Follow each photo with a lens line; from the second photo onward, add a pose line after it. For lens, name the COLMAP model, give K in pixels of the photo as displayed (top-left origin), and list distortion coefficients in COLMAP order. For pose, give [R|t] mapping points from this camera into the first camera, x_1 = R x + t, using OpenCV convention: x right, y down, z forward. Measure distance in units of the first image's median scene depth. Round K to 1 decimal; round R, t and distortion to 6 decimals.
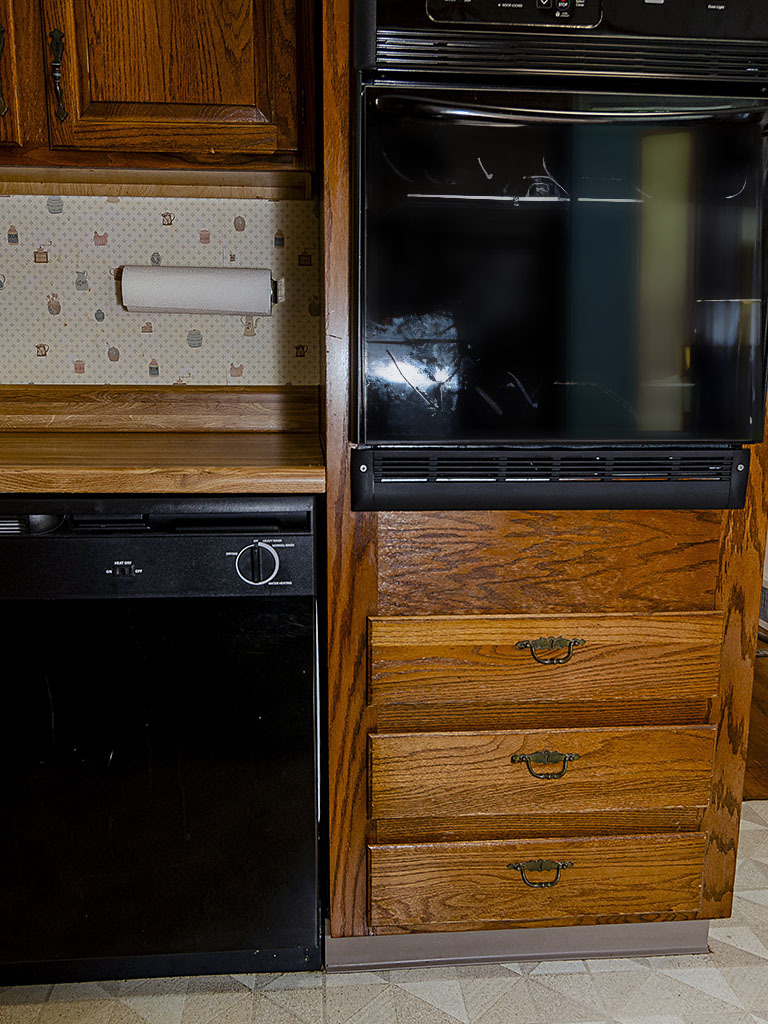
lens RADIAL K [[942.3, 0, 384.0], [0, 942.3, 512.0], [0, 0, 1]] dist [-0.005692, 0.007784]
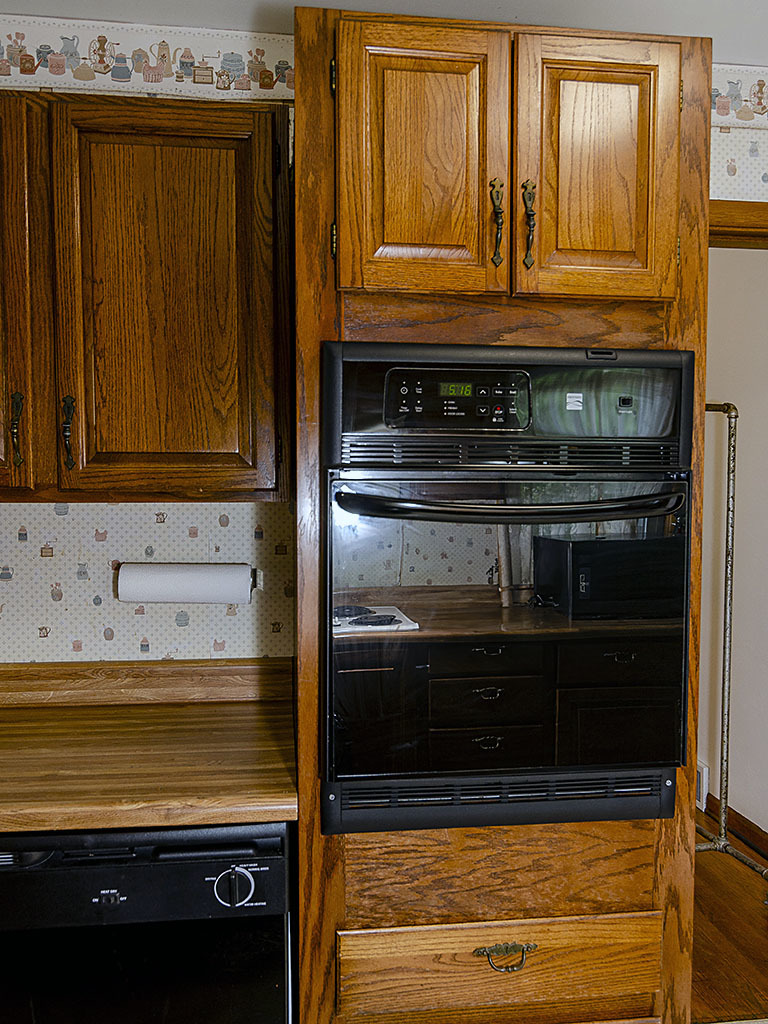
lens RADIAL K [[836.1, 0, 383.3], [0, 836.1, 536.0], [0, 0, 1]] dist [-0.002943, 0.000103]
pose [[0.999268, -0.005548, 0.037839, 0.002620], [0.011073, 0.989012, -0.147422, -0.188608], [-0.036605, 0.147733, 0.988350, -0.015230]]
